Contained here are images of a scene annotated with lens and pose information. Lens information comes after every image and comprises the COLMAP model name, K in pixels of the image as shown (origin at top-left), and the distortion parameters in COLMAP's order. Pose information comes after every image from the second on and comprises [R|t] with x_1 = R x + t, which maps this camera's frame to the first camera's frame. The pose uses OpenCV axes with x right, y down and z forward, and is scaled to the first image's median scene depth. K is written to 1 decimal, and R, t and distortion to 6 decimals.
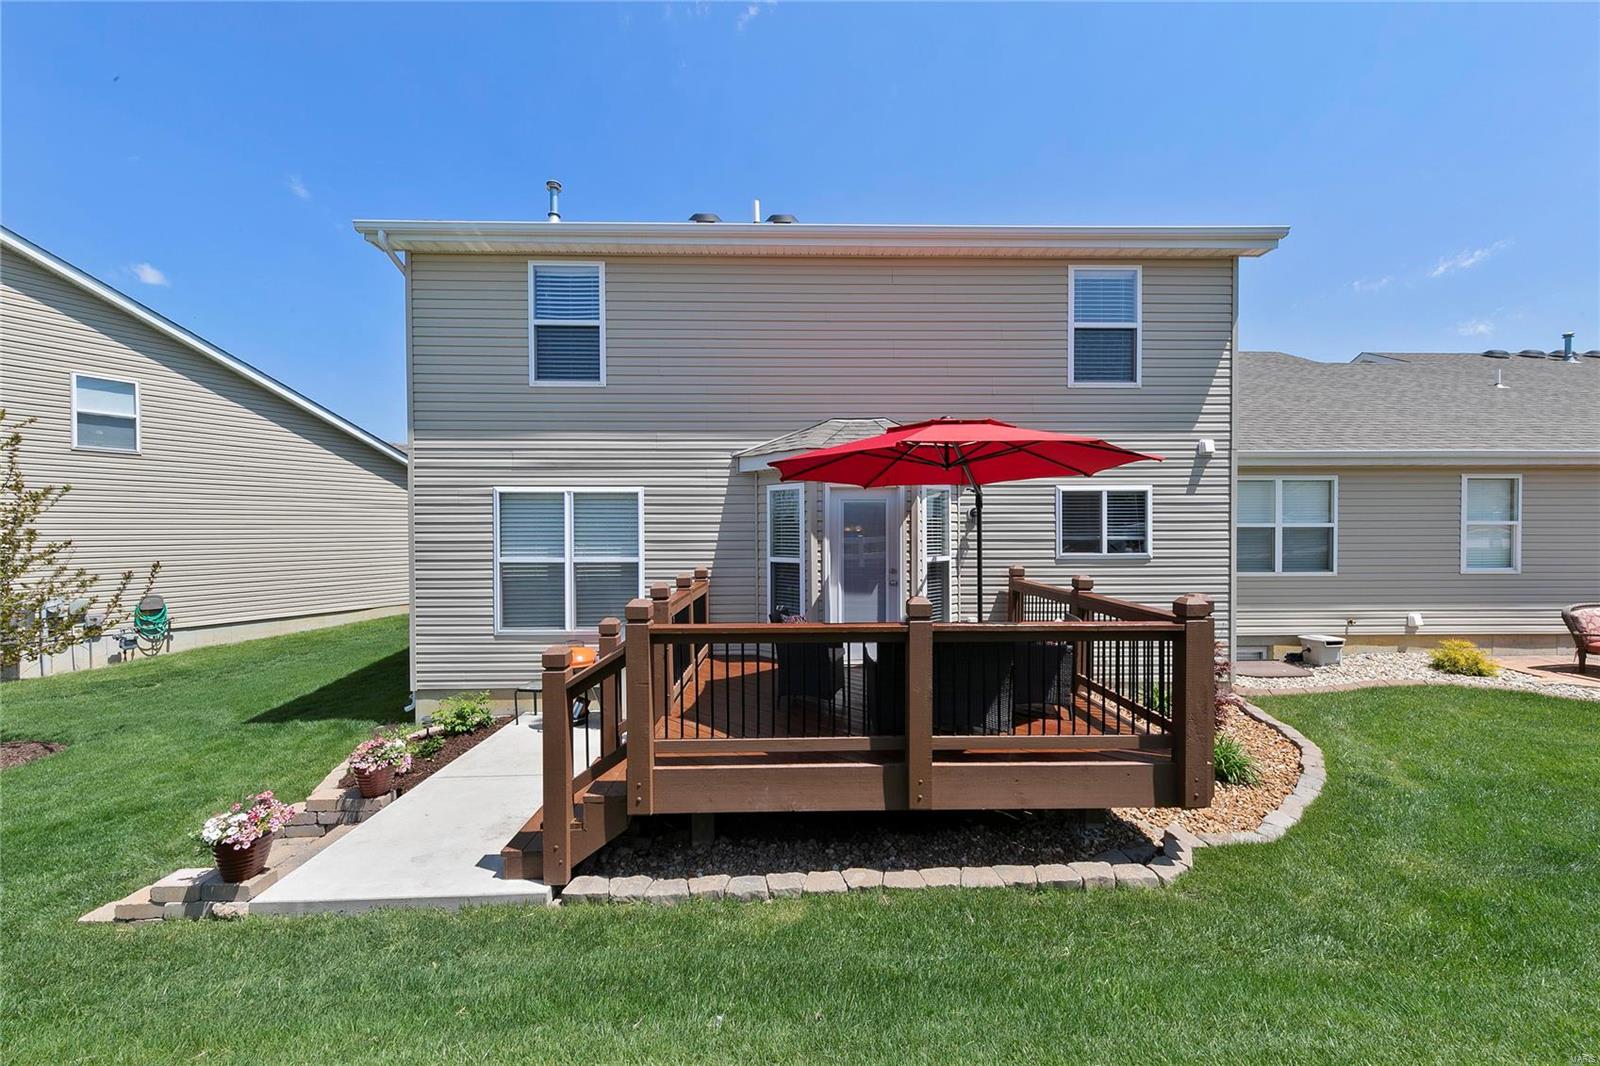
lens RADIAL K [[618.7, 0, 797.3], [0, 618.7, 531.5], [0, 0, 1]] dist [0.006507, -0.000621]
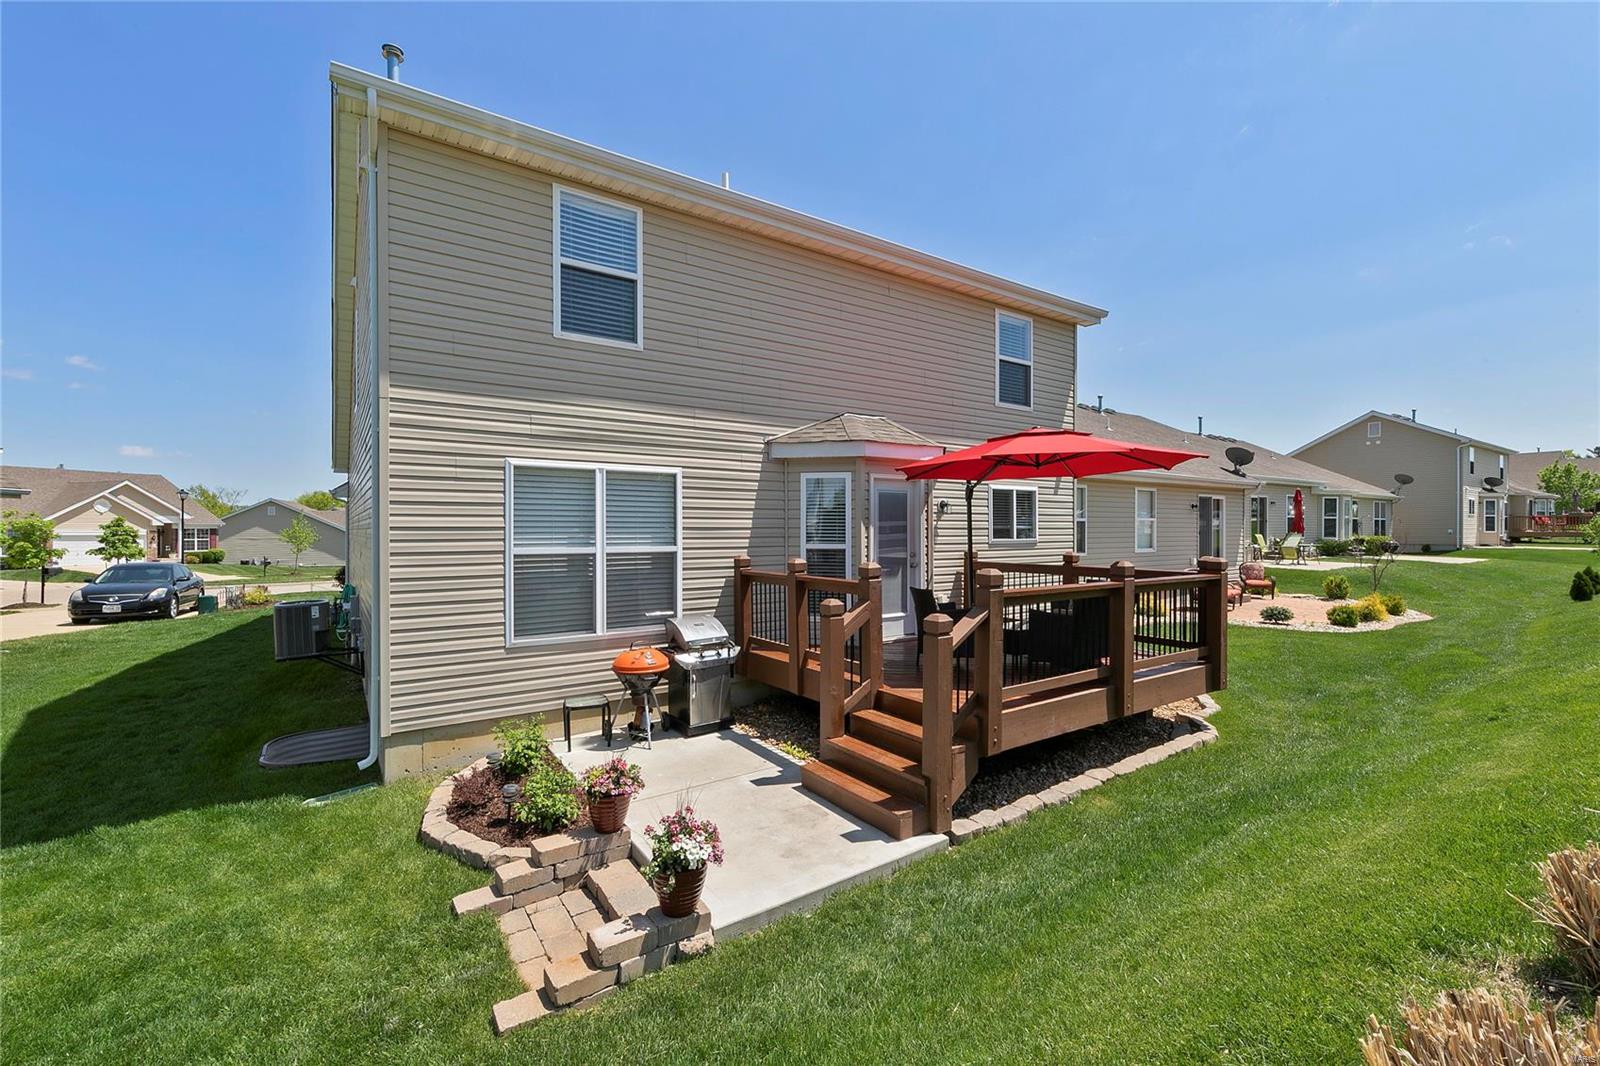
lens RADIAL K [[690.4, 0, 806.7], [0, 690.4, 527.6], [0, 0, 1]] dist [0.007275, 0.000123]
pose [[0.828751, 0.003485, 0.559606, -0.662419], [-0.000089, 0.999981, -0.006096, 0.020921], [-0.559617, 0.005002, 0.828736, 0.063832]]
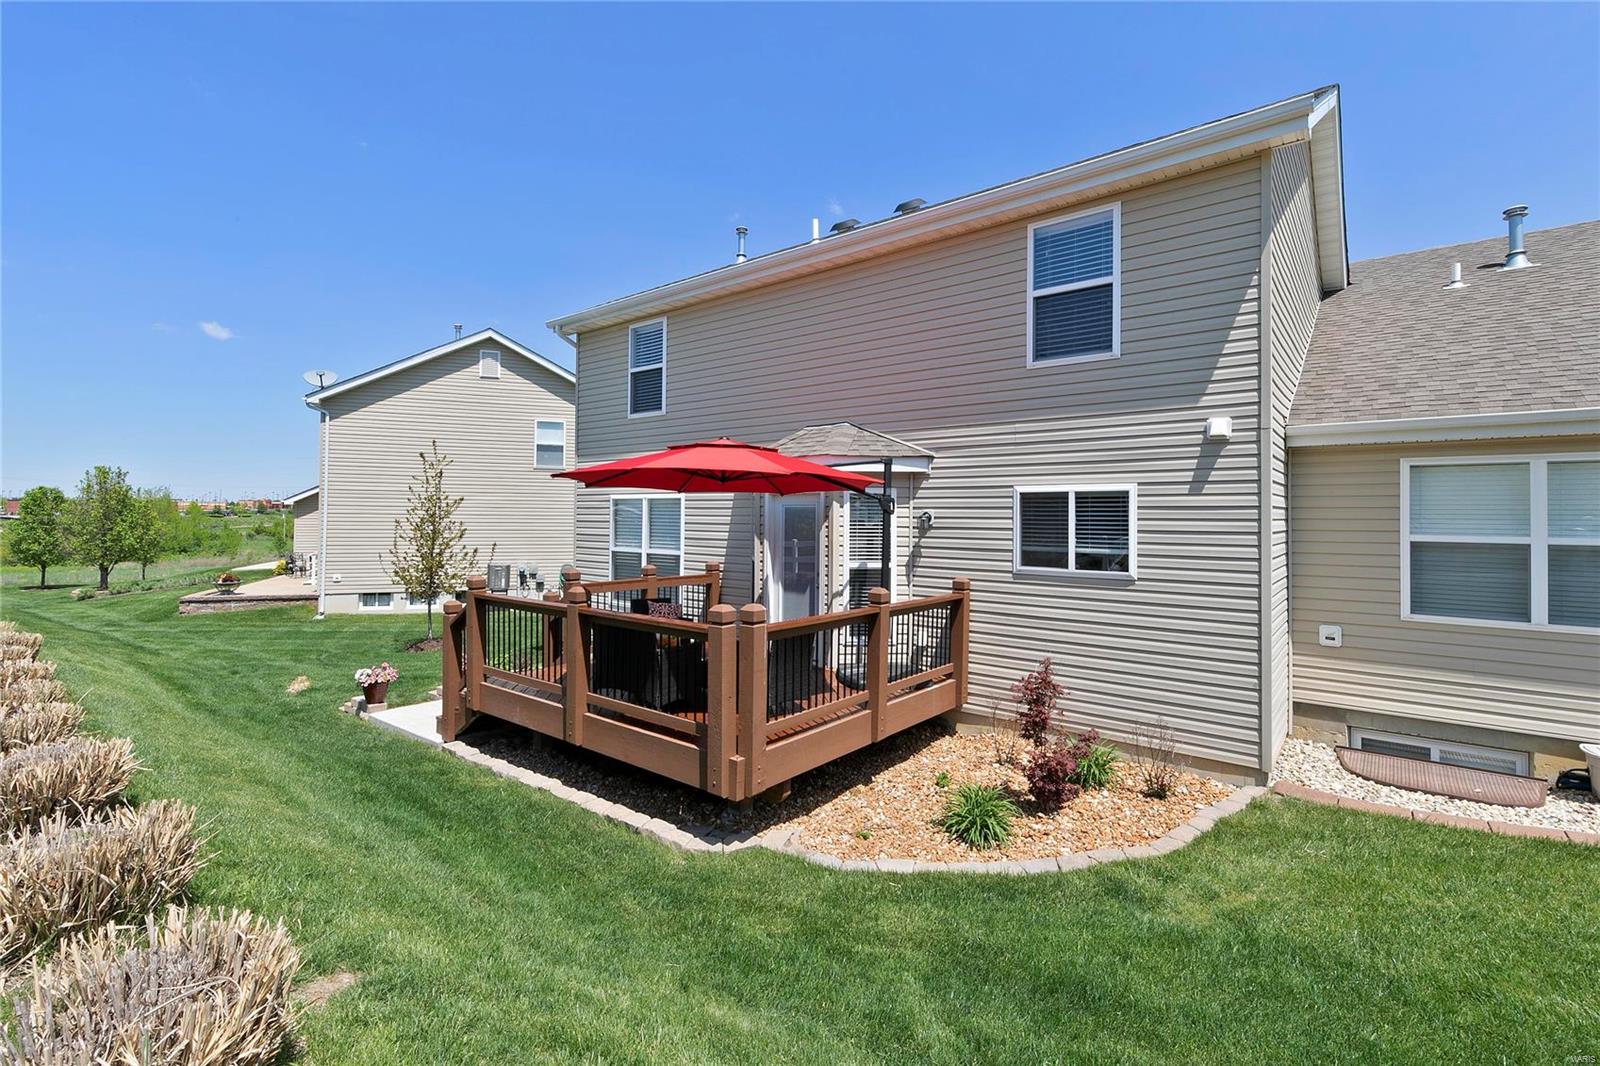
lens RADIAL K [[724.6, 0, 786.1], [0, 724.6, 502.6], [0, 0, 1]] dist [0.005226, 0.000292]
pose [[0.756133, -0.003103, -0.654410, 0.842634], [-0.013160, 0.999714, -0.019946, -0.028077], [0.654285, 0.023694, 0.755877, 0.049126]]
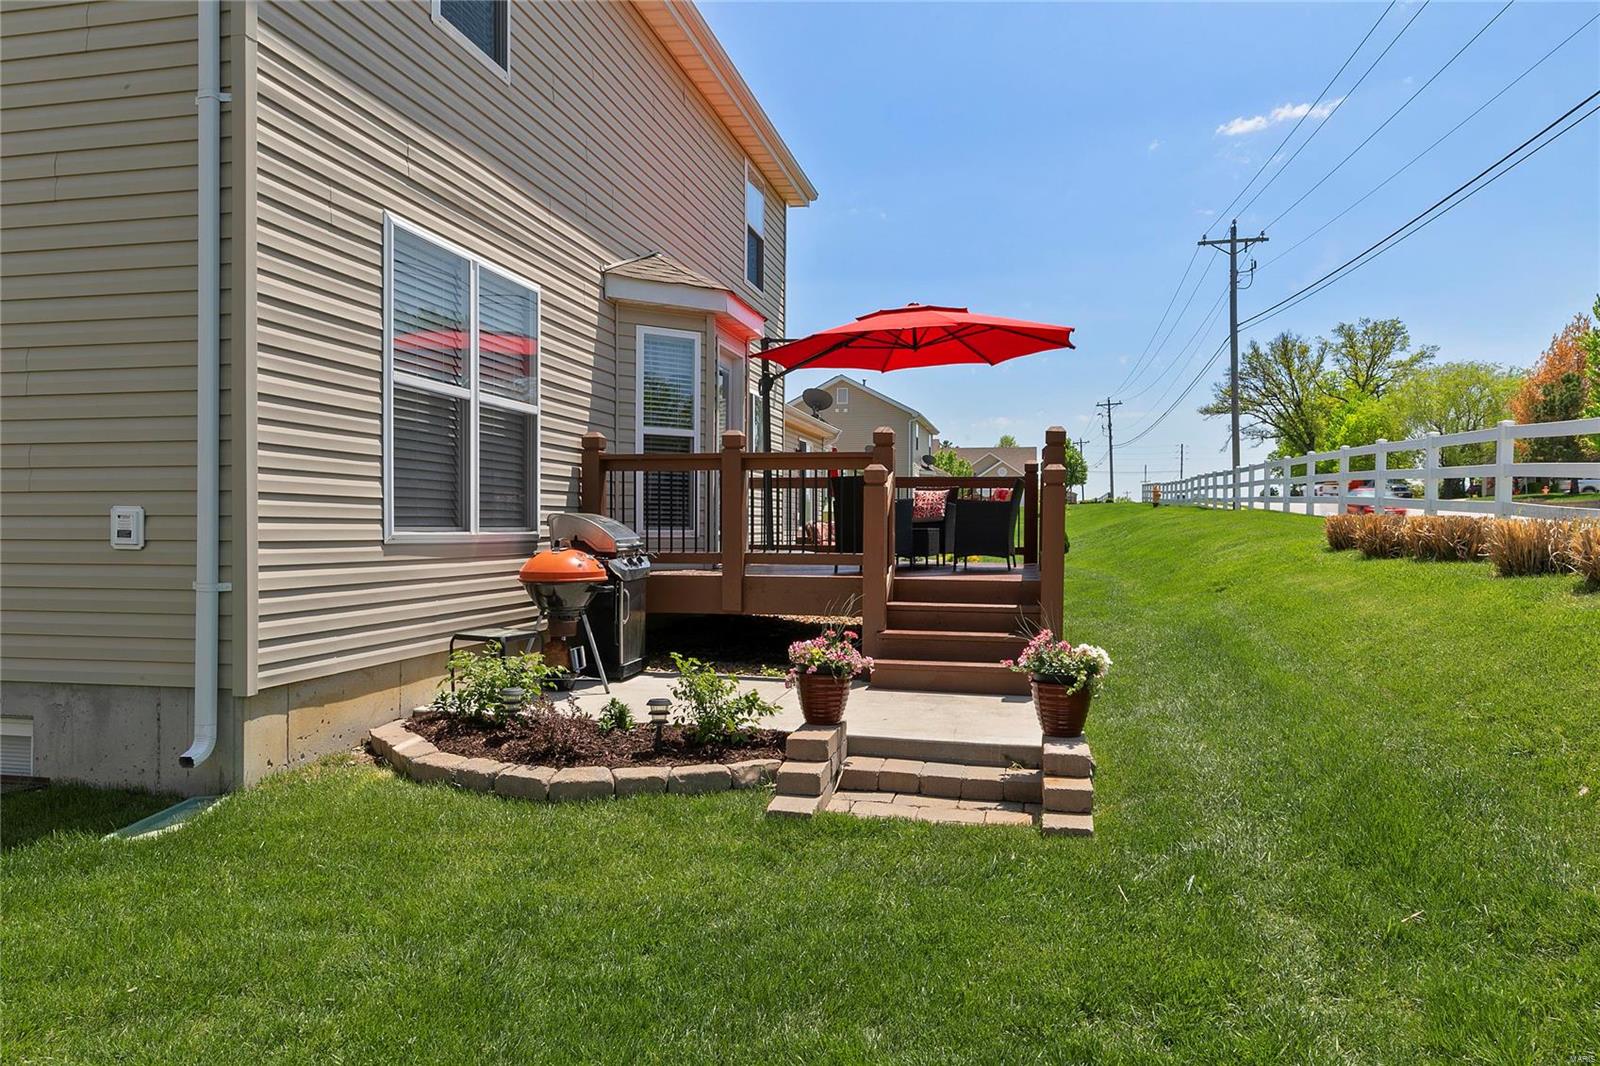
lens RADIAL K [[1067.2, 0, 810.4], [0, 1067.2, 531.1], [0, 0, 1]] dist [0.027783, 0.001222]
pose [[0.229476, 0.002595, 0.973311, -1.168004], [-0.000968, 0.999997, -0.002438, 0.159696], [-0.973314, -0.000383, 0.229477, 0.524671]]
